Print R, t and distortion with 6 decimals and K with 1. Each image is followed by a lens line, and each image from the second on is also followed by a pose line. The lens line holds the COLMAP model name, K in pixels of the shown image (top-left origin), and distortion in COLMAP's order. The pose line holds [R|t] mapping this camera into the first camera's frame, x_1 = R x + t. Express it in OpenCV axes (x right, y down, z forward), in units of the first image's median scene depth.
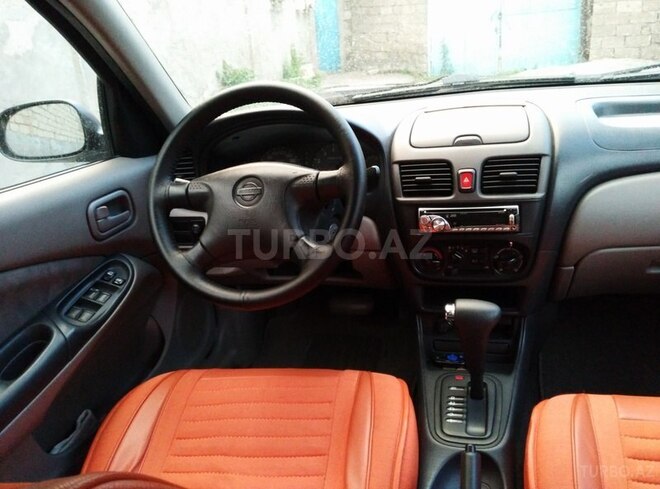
lens RADIAL K [[551.6, 0, 313.3], [0, 551.6, 233.5], [0, 0, 1]] dist [0.049516, -0.094139]
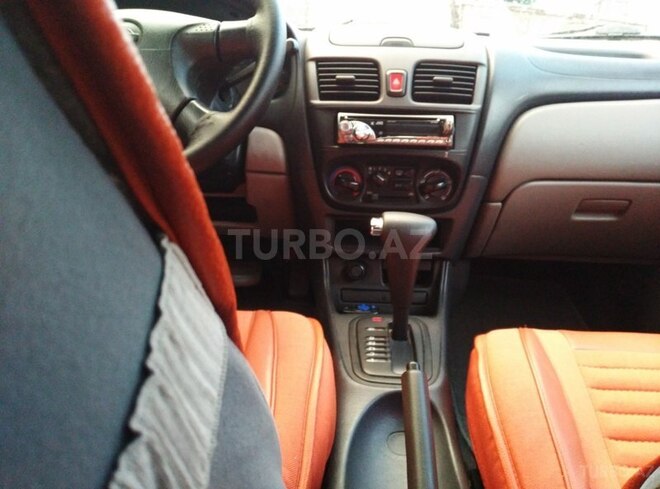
lens RADIAL K [[551.6, 0, 327.3], [0, 551.6, 244.5], [0, 0, 1]] dist [0.049516, -0.094139]
pose [[0.963950, 0.068225, 0.257189, -0.021564], [-0.050858, 0.995991, -0.073592, 0.213350], [-0.261179, 0.057859, 0.963555, 0.235091]]
